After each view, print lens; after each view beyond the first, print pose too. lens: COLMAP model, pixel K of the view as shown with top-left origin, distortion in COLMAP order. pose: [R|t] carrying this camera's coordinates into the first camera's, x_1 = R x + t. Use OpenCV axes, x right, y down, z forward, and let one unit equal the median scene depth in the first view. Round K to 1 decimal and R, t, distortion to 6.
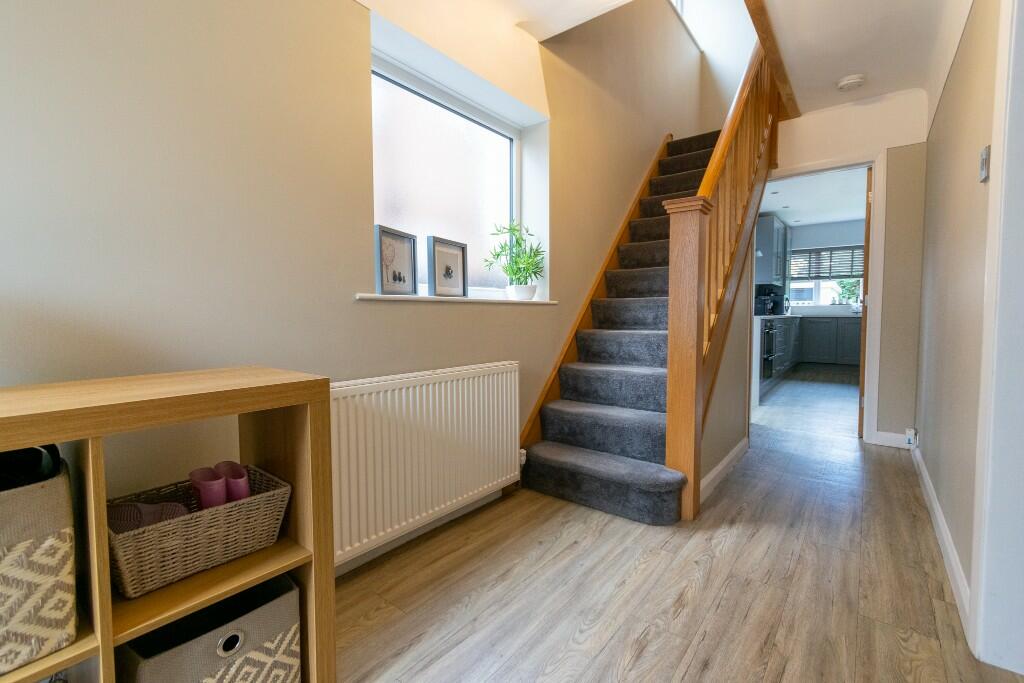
lens RADIAL K [[453.4, 0, 511.3], [0, 453.4, 340.6], [0, 0, 1]] dist [0.004152, -0.001632]
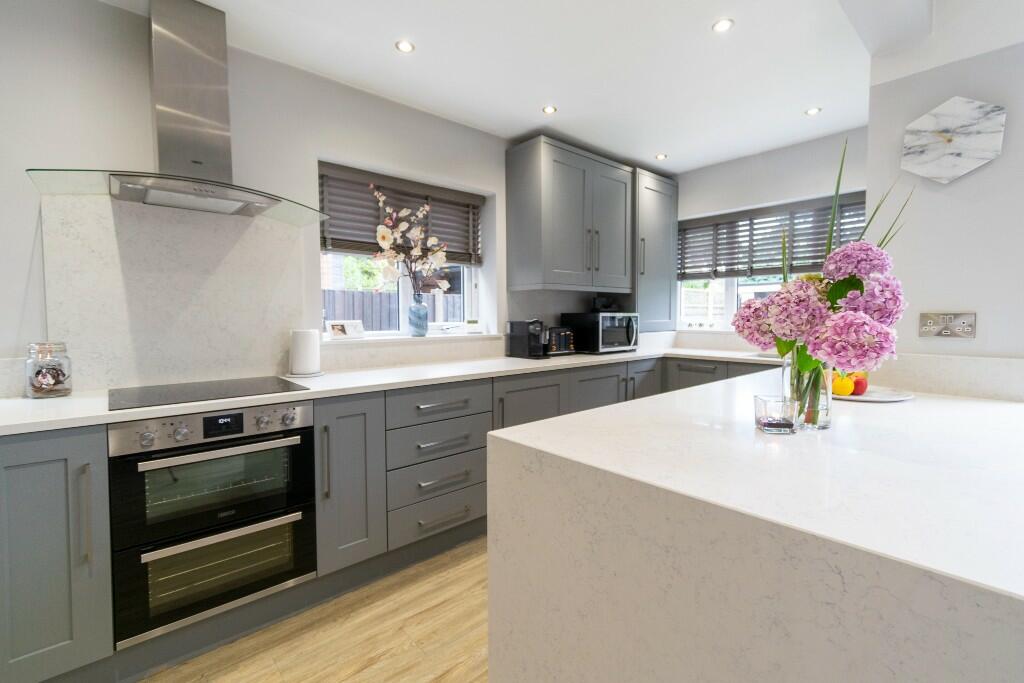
lens RADIAL K [[453.4, 0, 510.9], [0, 453.4, 336.8], [0, 0, 1]] dist [0.004152, -0.001632]
pose [[0.983882, 0.010318, -0.178523, 0.536617], [-0.011425, 0.999921, -0.005171, -0.065097], [0.178456, 0.007128, 0.983922, 0.476143]]
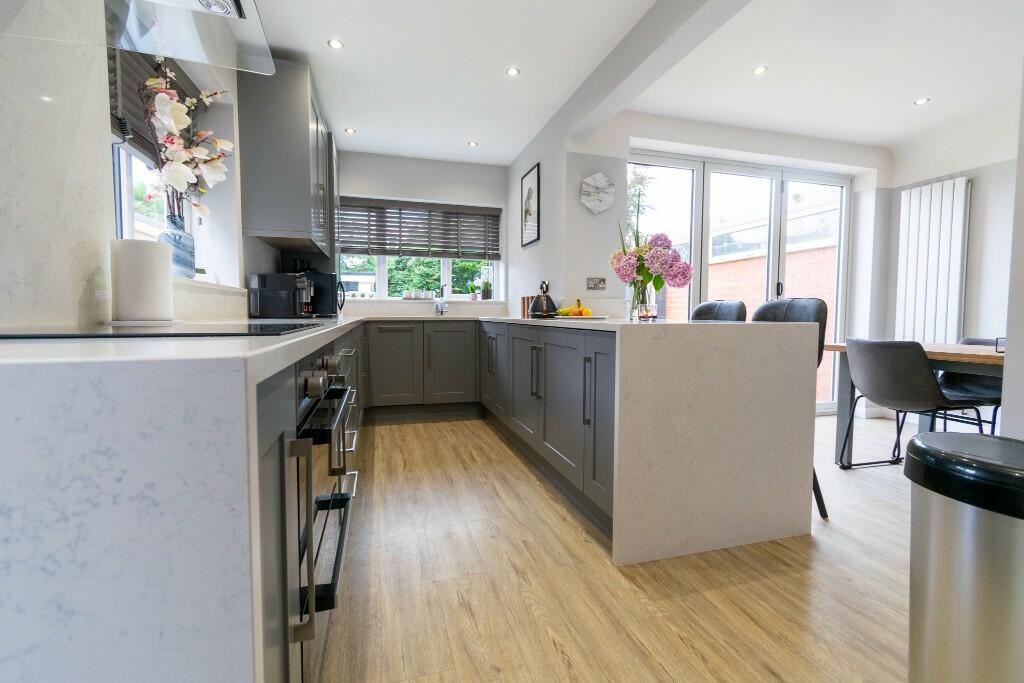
lens RADIAL K [[453.4, 0, 510.2], [0, 453.4, 336.2], [0, 0, 1]] dist [0.004152, -0.001632]
pose [[0.578321, -0.034650, 0.815073, 0.296650], [0.037755, 0.999164, 0.015687, -0.033823], [-0.814935, 0.021701, 0.579146, 0.539561]]
